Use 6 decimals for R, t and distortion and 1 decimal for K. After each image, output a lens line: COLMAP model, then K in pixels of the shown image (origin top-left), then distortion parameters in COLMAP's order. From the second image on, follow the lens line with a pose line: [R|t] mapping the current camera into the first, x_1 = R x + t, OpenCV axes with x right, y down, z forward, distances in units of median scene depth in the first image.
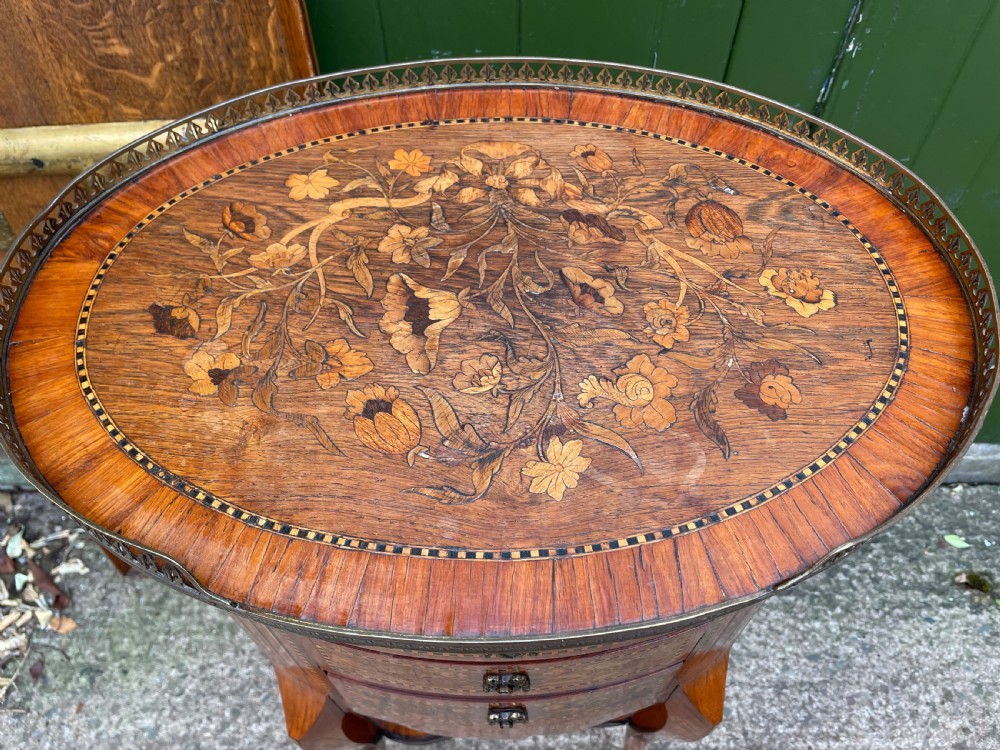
lens RADIAL K [[765.3, 0, 501.1], [0, 765.3, 363.9], [0, 0, 1]] dist [0.082185, -0.118637]
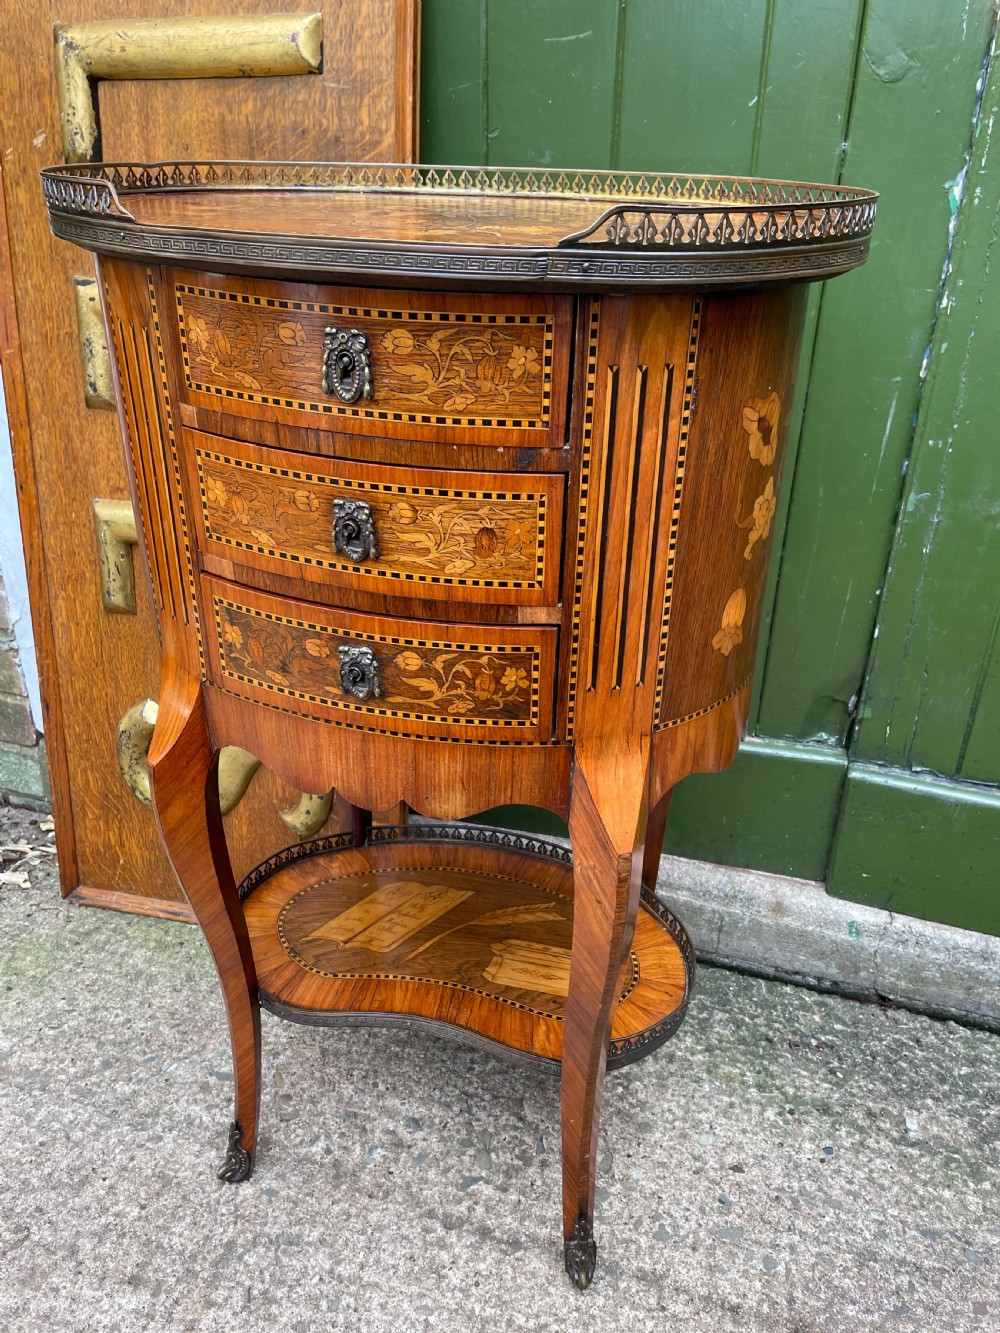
lens RADIAL K [[1019.0, 0, 518.4], [0, 1019.0, 654.6], [0, 0, 1]] dist [0.082726, -0.116792]
pose [[0.952541, 0.166201, -0.255037, 0.223637], [-0.265086, 0.864752, -0.426537, 0.422991], [0.149652, 0.473900, 0.867769, 0.007977]]
